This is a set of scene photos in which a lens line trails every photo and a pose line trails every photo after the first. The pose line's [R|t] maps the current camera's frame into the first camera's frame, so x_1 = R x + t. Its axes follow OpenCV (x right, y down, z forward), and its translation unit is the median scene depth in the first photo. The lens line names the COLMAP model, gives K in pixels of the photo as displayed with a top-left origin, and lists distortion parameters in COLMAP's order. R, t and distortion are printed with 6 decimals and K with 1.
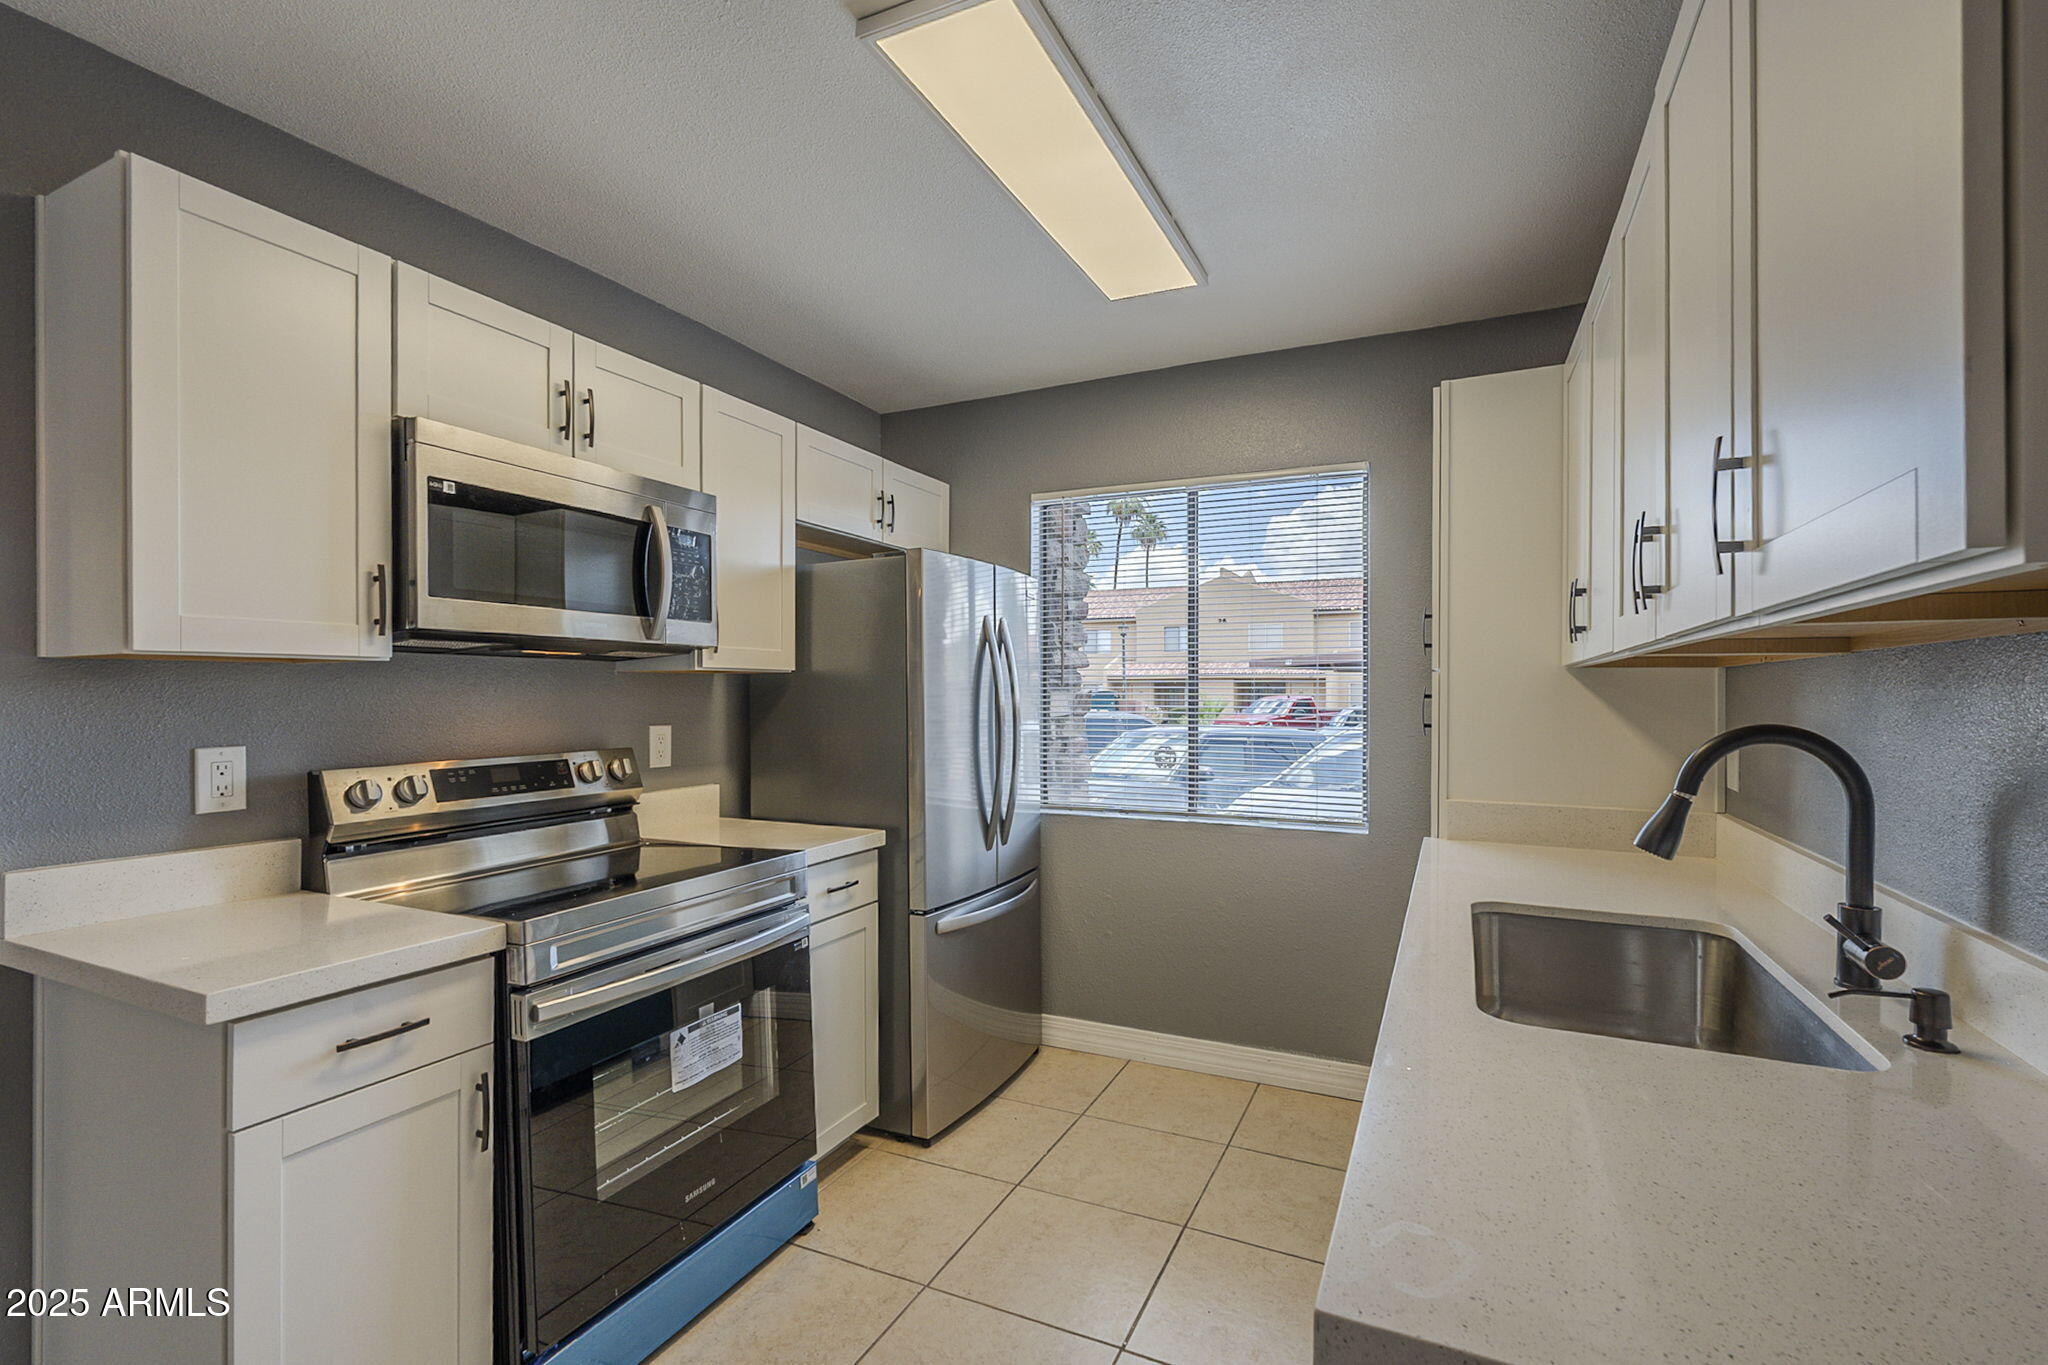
lens RADIAL K [[904.3, 0, 1028.4], [0, 904.3, 692.5], [0, 0, 1]] dist [-0.000167, 0.000164]
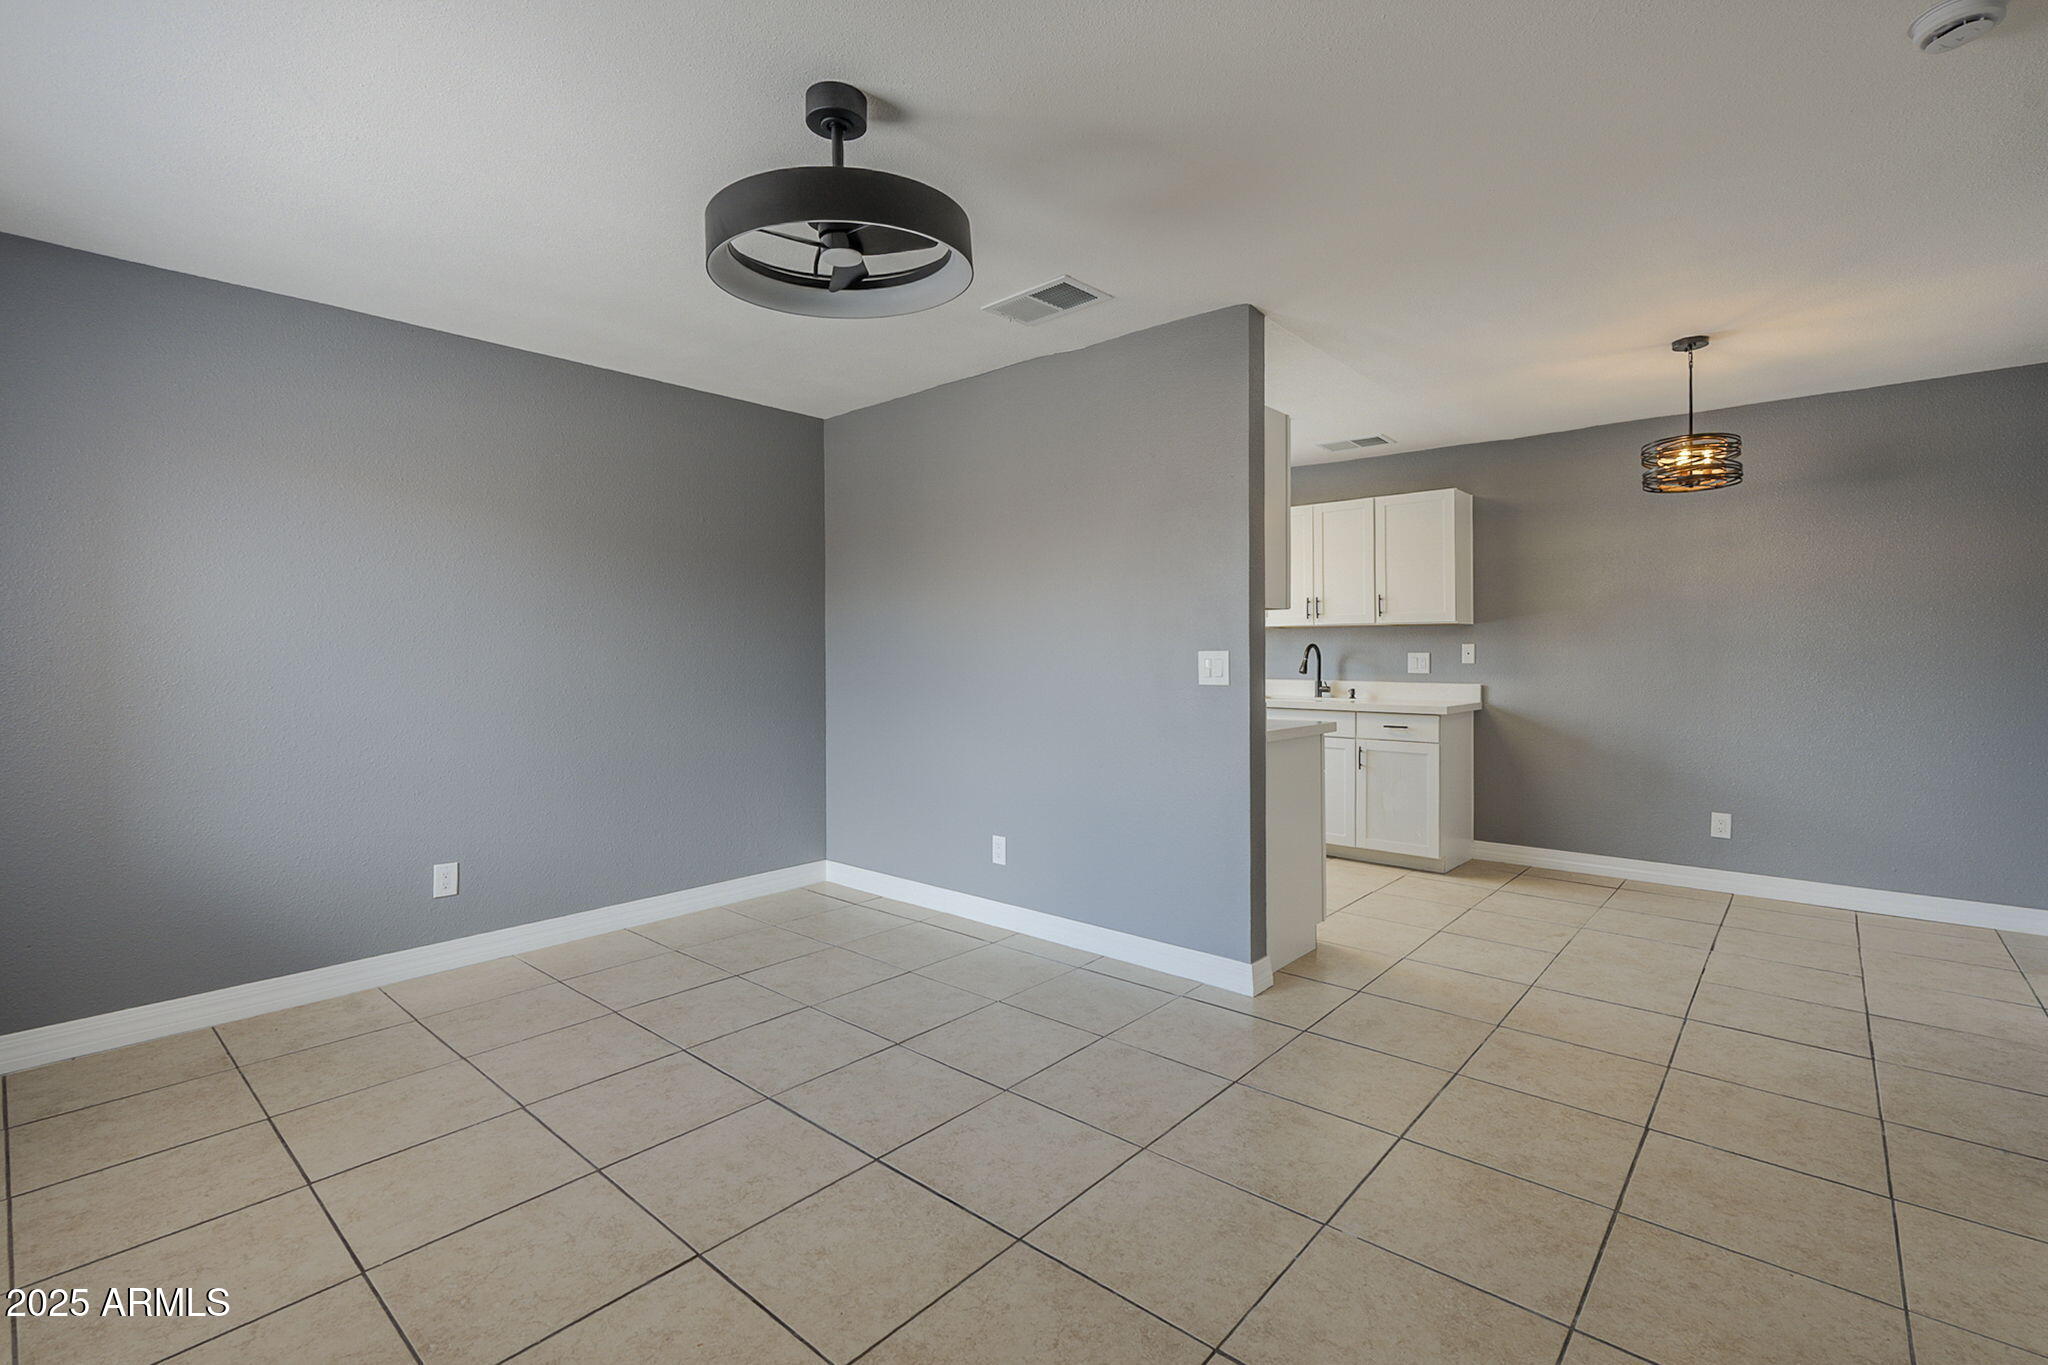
lens RADIAL K [[915.8, 0, 1034.3], [0, 915.8, 642.3], [0, 0, 1]] dist [0.012400, -0.000128]
pose [[0.271341, 0.011907, 0.962410, -2.346879], [0.002185, 0.999913, -0.012987, 0.049413], [-0.962481, 0.005627, 0.271291, 0.623458]]
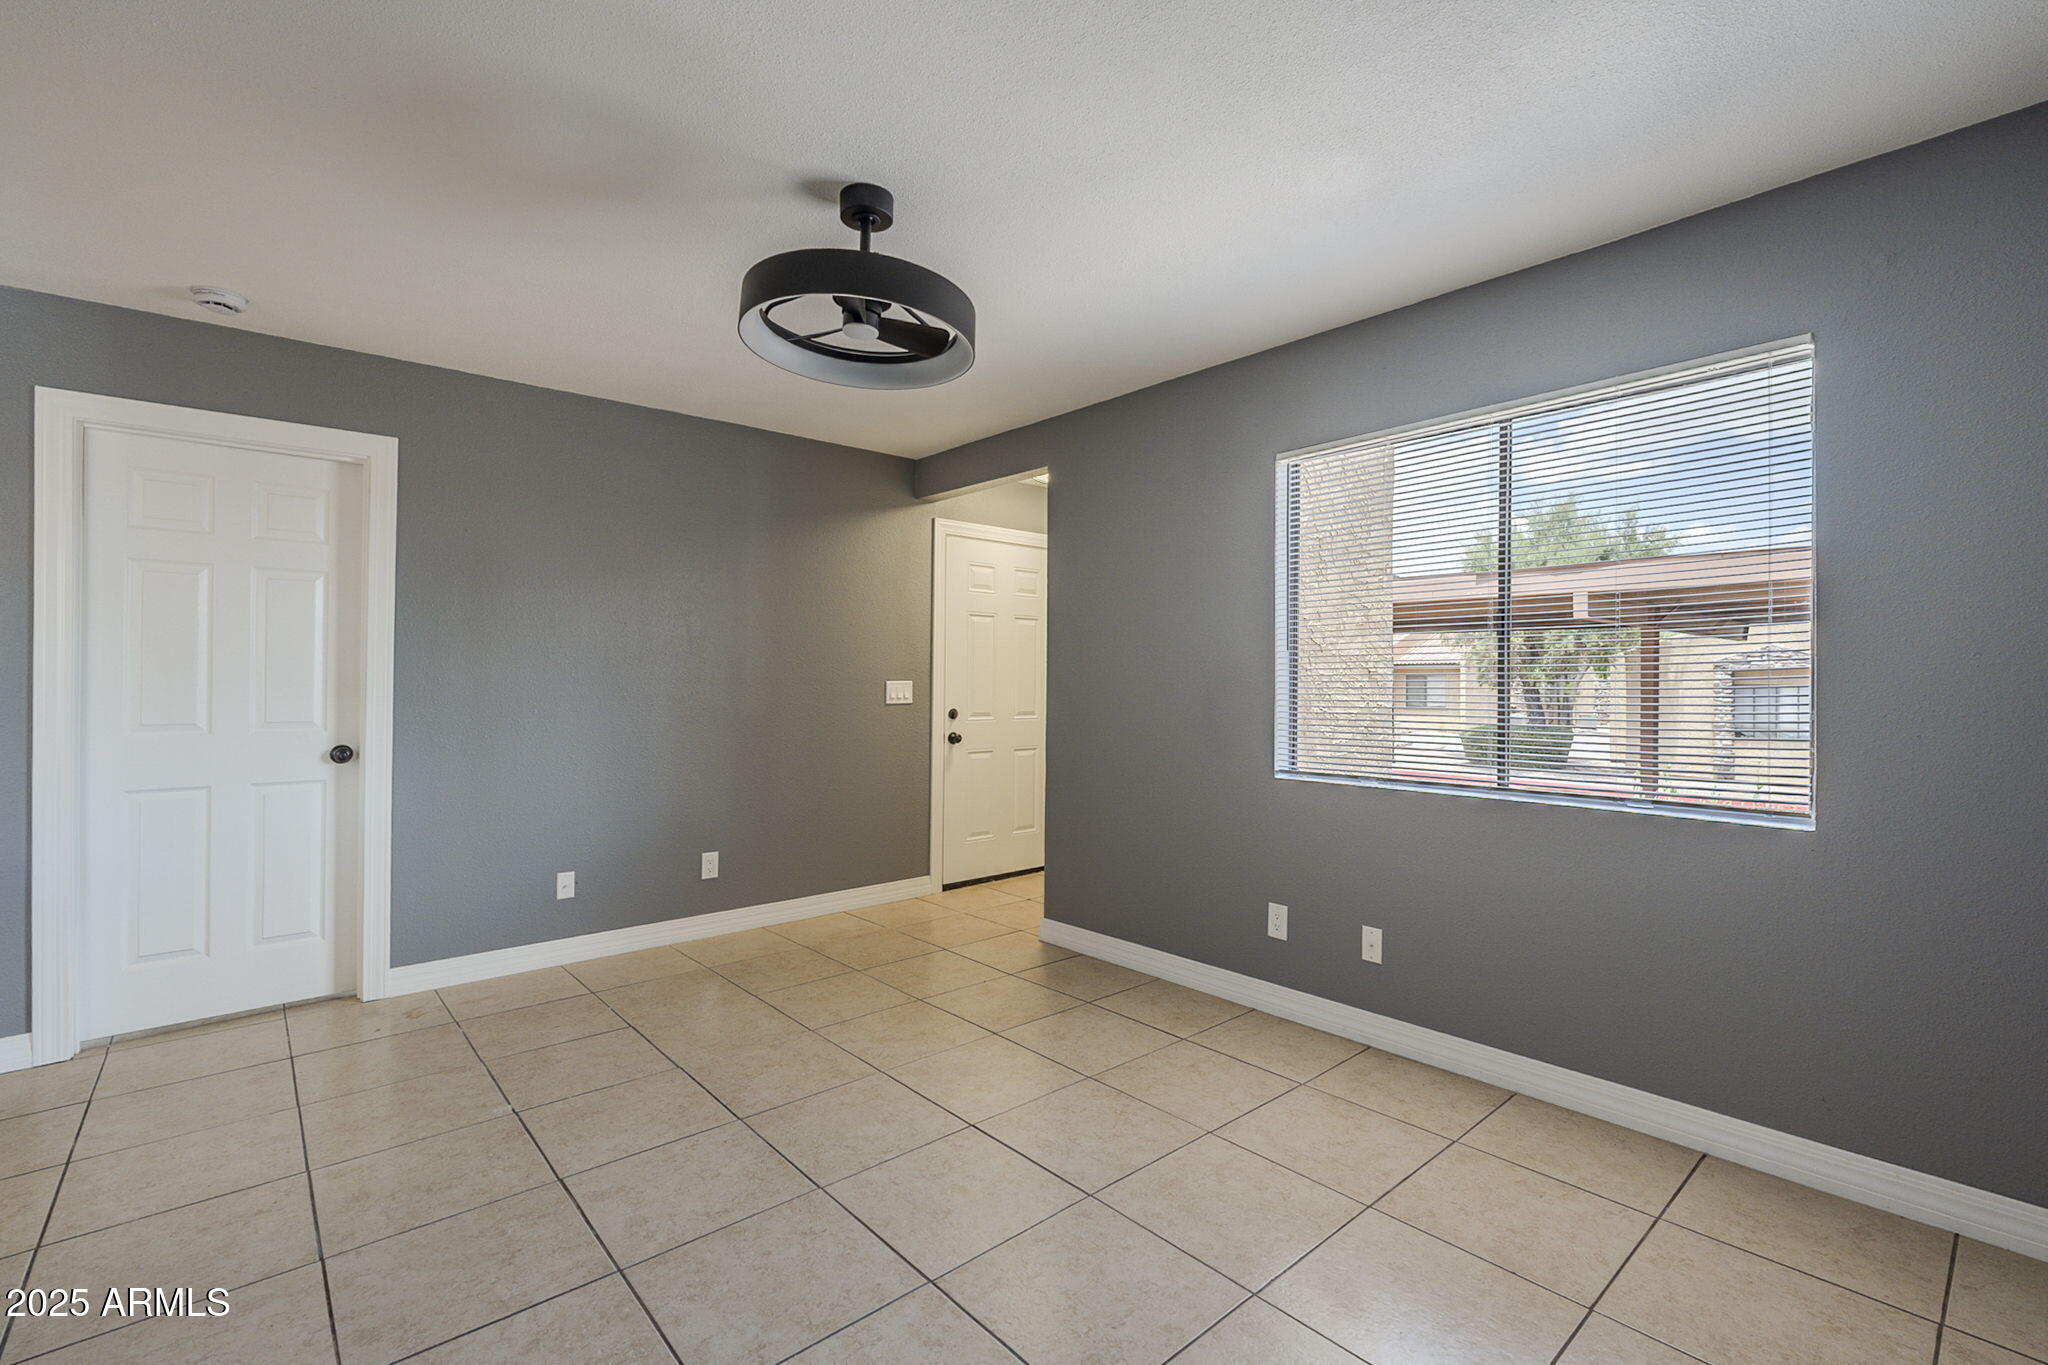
lens RADIAL K [[914.1, 0, 1038.5], [0, 914.1, 674.0], [0, 0, 1]] dist [-0.000588, -0.000024]
pose [[-0.393720, -0.001382, -0.919229, -0.592785], [-0.000694, 0.999999, -0.001206, 0.042639], [0.919230, 0.000163, -0.393721, 1.677829]]
